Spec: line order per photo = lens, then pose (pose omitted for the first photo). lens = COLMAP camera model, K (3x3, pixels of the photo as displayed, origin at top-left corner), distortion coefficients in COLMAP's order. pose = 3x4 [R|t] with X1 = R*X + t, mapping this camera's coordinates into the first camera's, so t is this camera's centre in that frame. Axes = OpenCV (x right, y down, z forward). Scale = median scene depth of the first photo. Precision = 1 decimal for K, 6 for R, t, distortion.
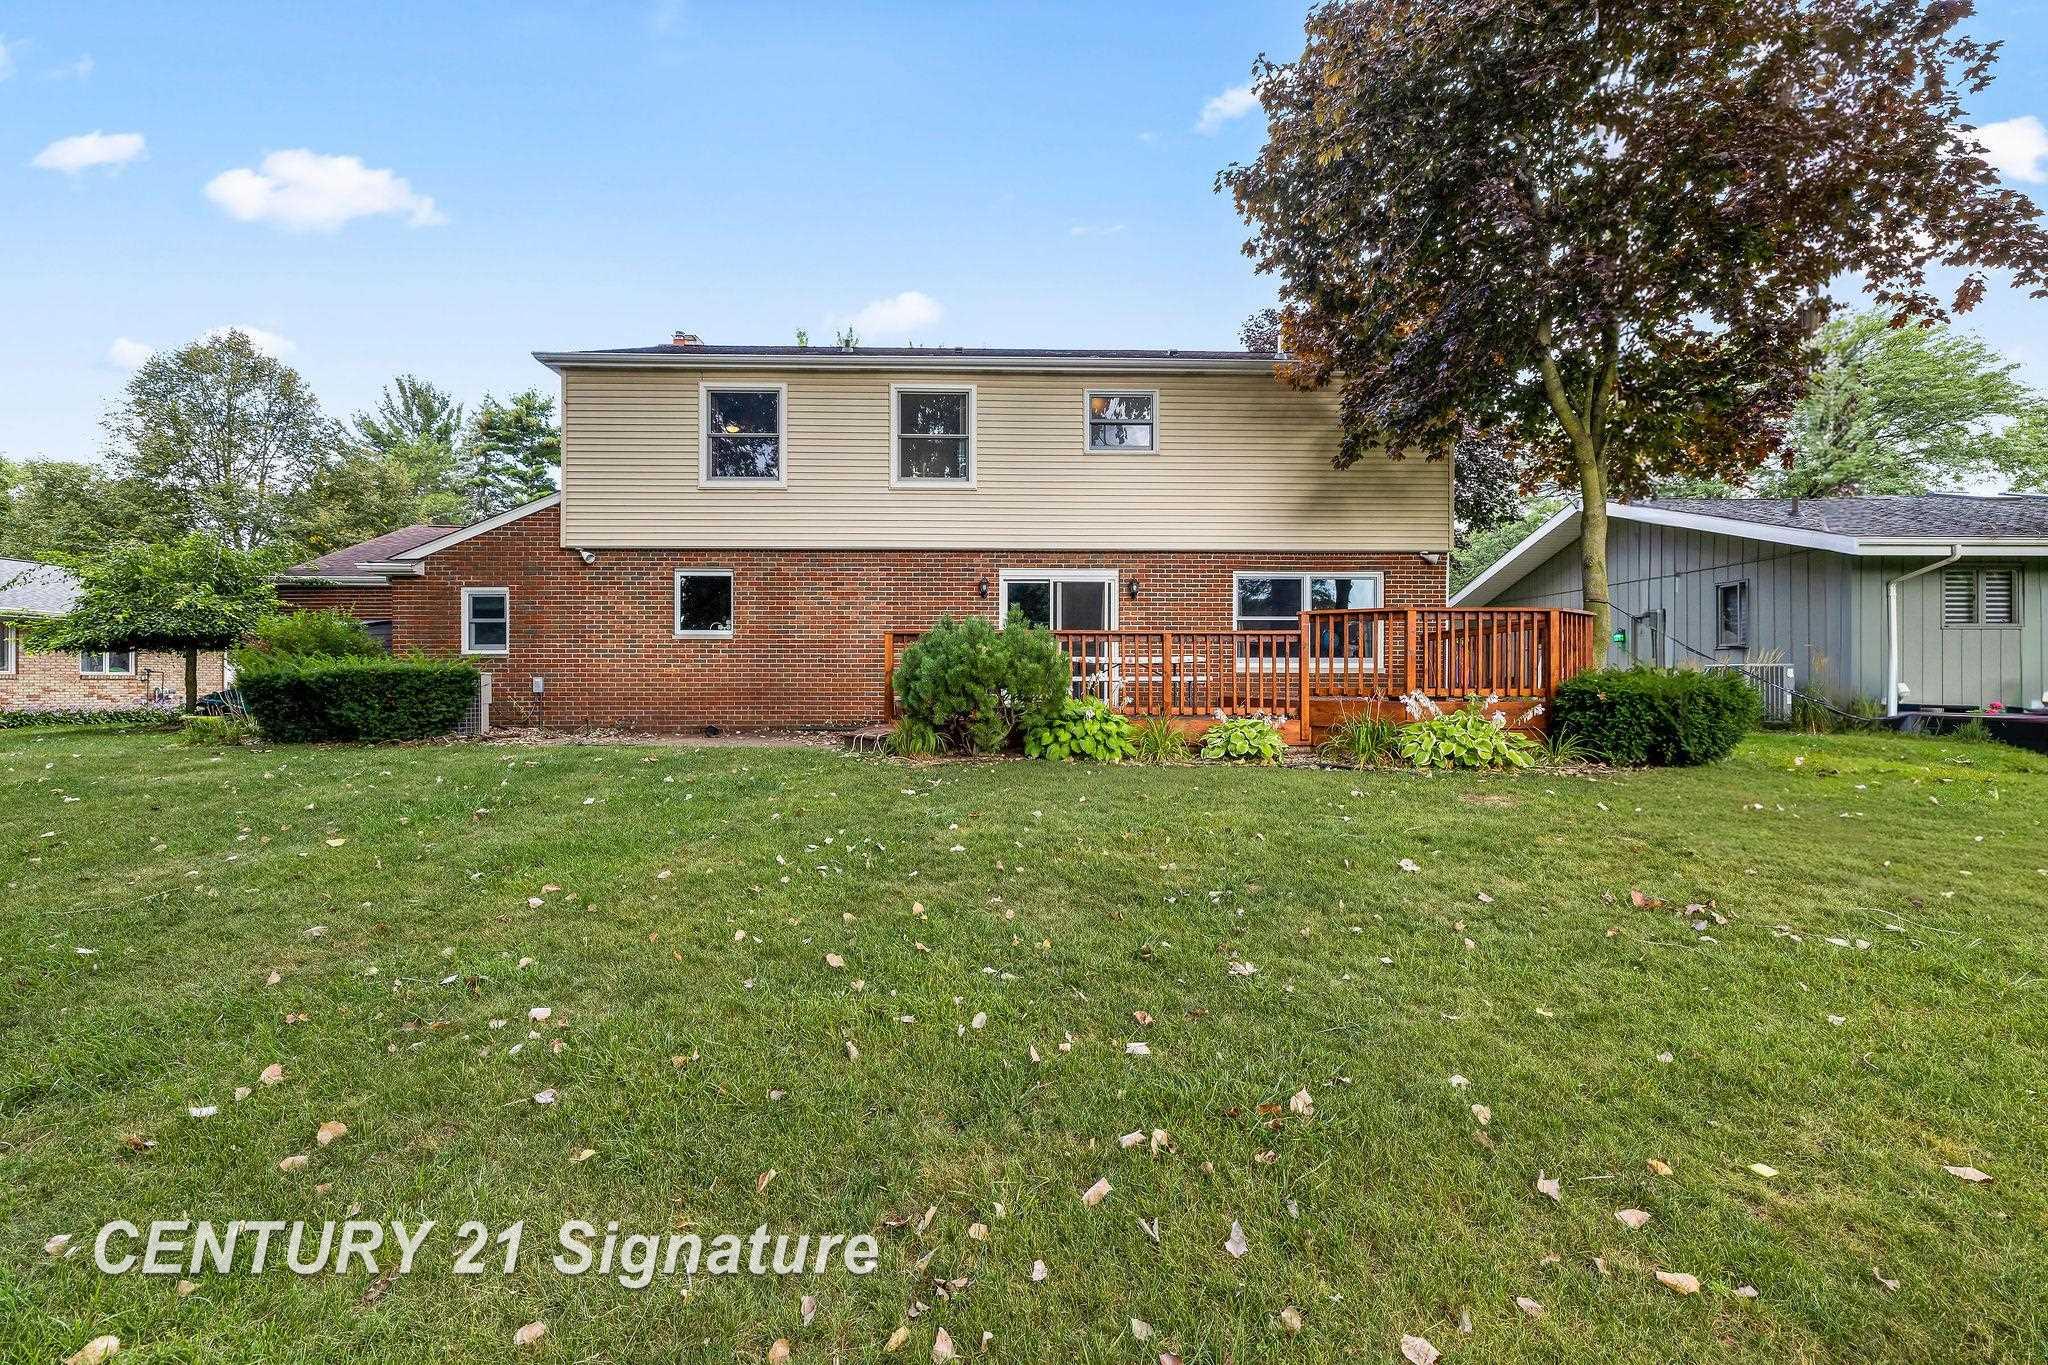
lens RADIAL K [[875.4, 0, 1023.1], [0, 875.4, 687.8], [0, 0, 1]] dist [0.001988, 0.000076]
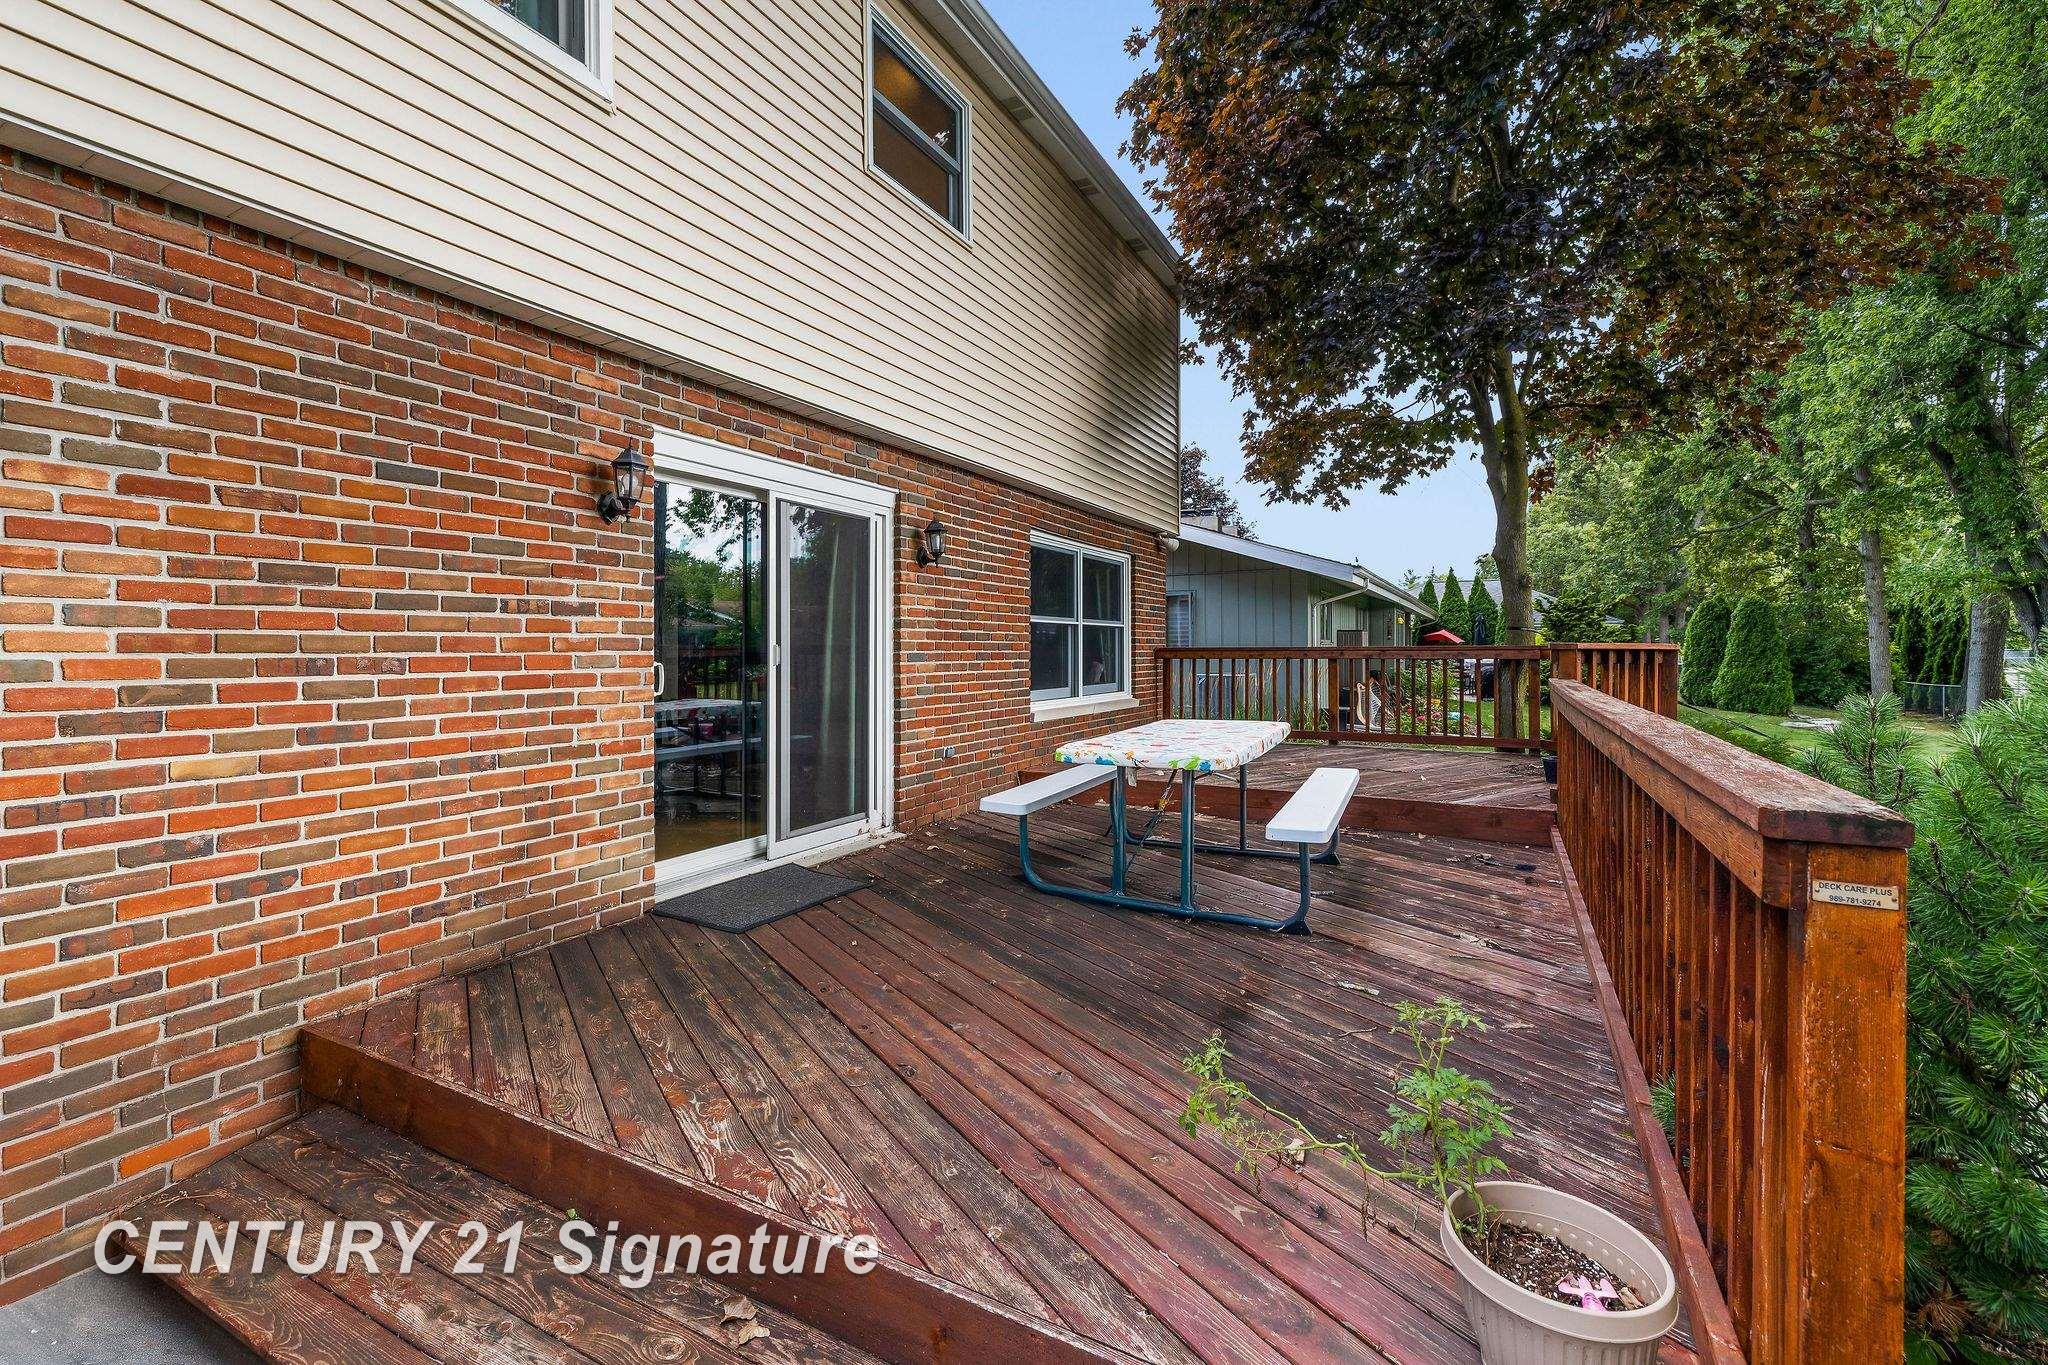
lens RADIAL K [[875.4, 0, 1030.0], [0, 875.4, 664.3], [0, 0, 1]] dist [0.001988, 0.000076]
pose [[0.495209, -0.015883, 0.868629, -0.222455], [0.001489, 0.999847, 0.017433, -0.061988], [-0.868773, -0.007340, 0.495156, 0.750993]]
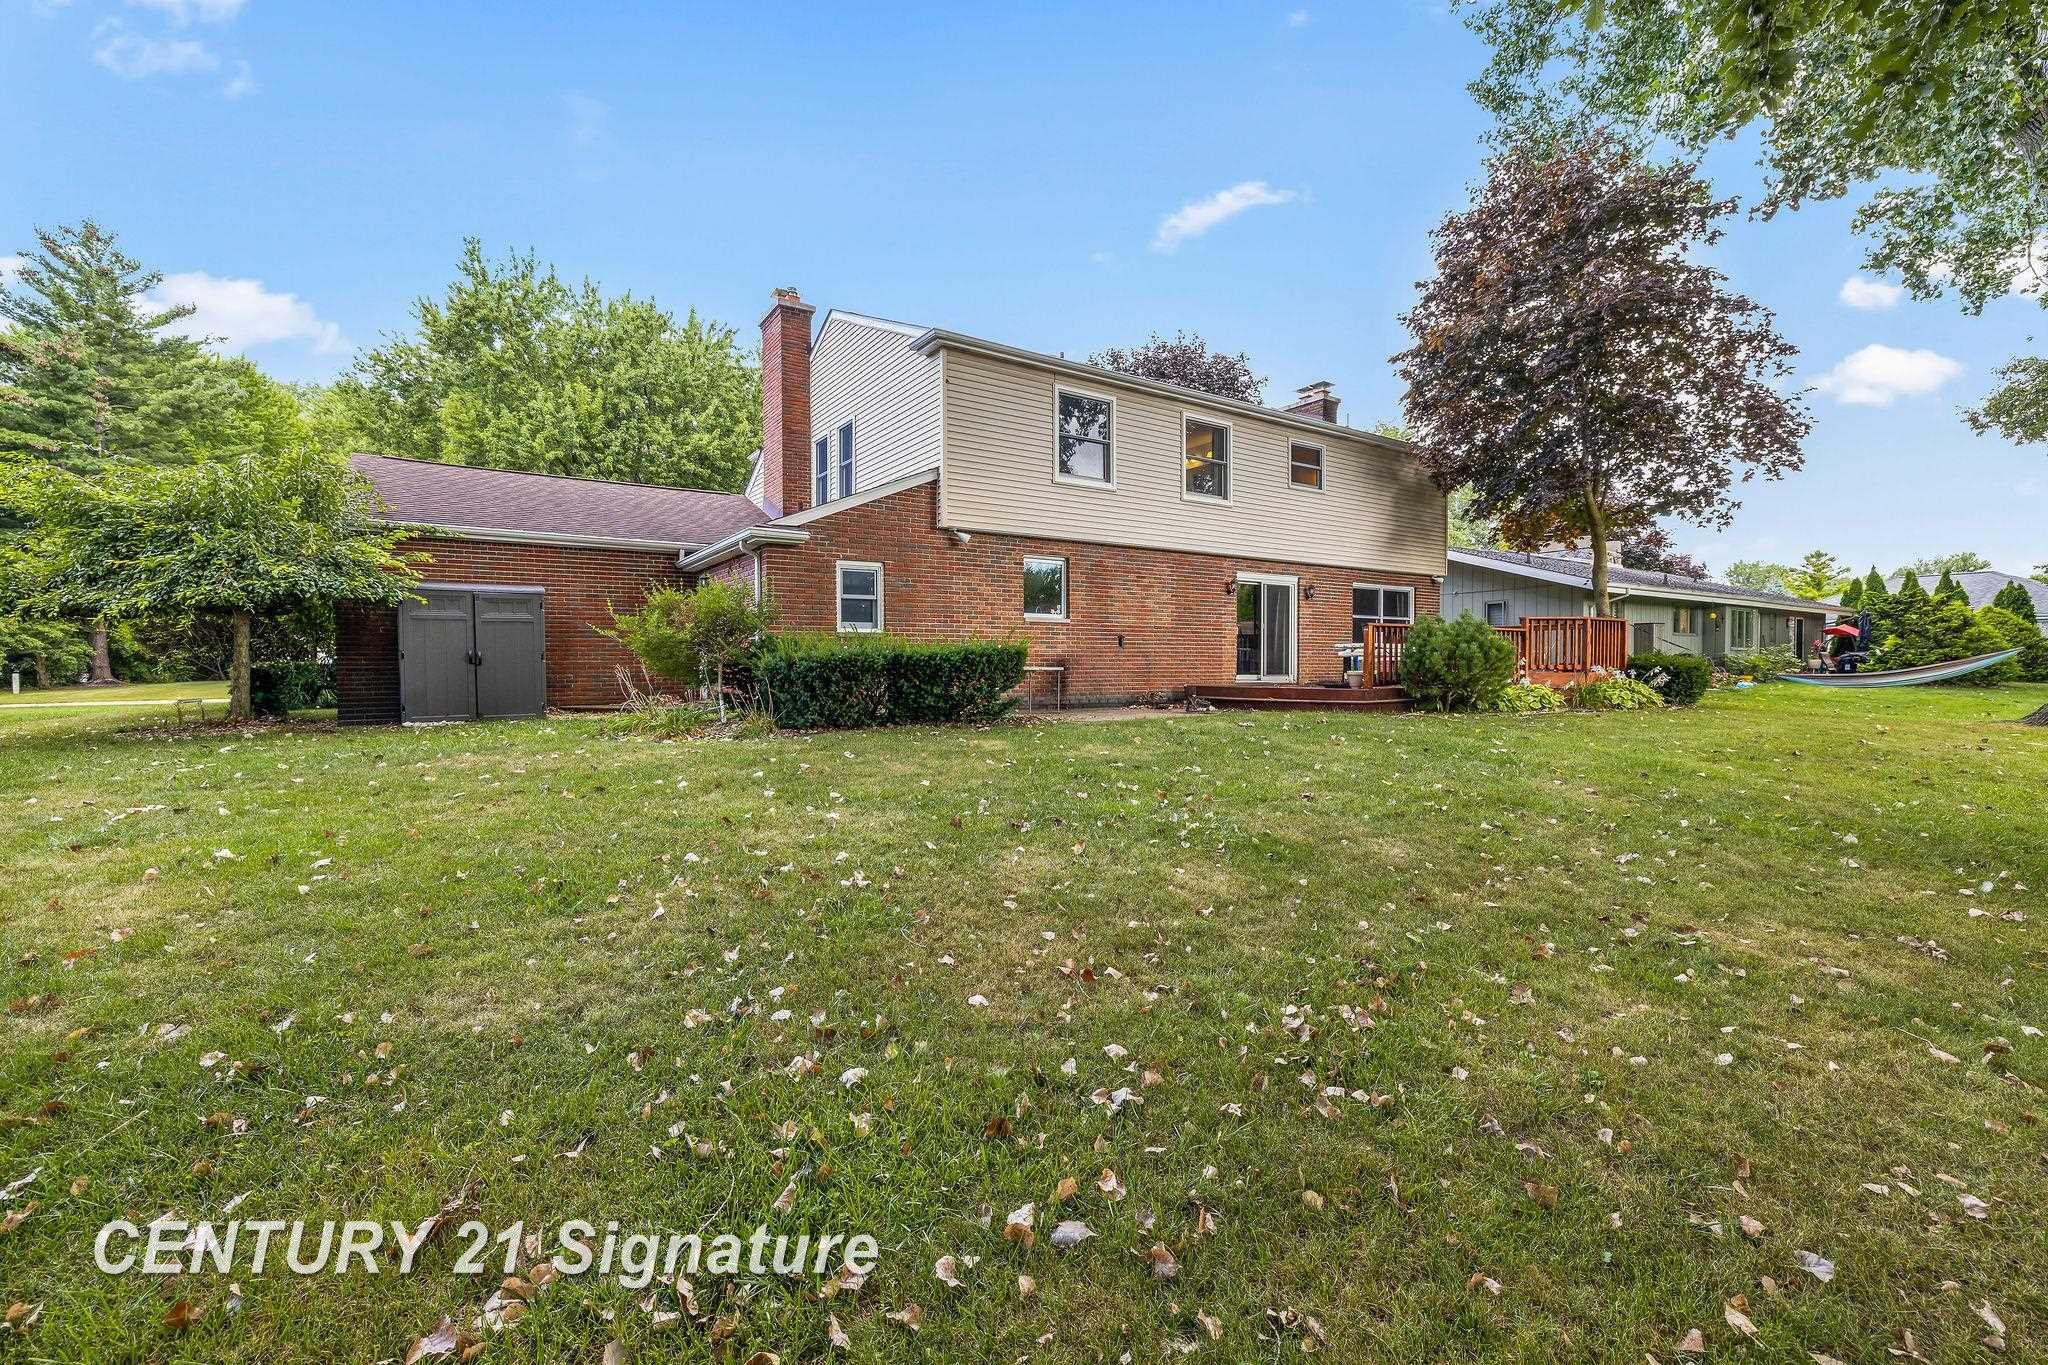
lens RADIAL K [[875.4, 0, 1029.4], [0, 875.4, 680.1], [0, 0, 1]] dist [0.001988, 0.000076]
pose [[0.842994, -0.011435, 0.537801, -0.962613], [0.005822, 0.999909, 0.012135, 0.002524], [-0.537892, -0.007099, 0.842984, 0.101912]]
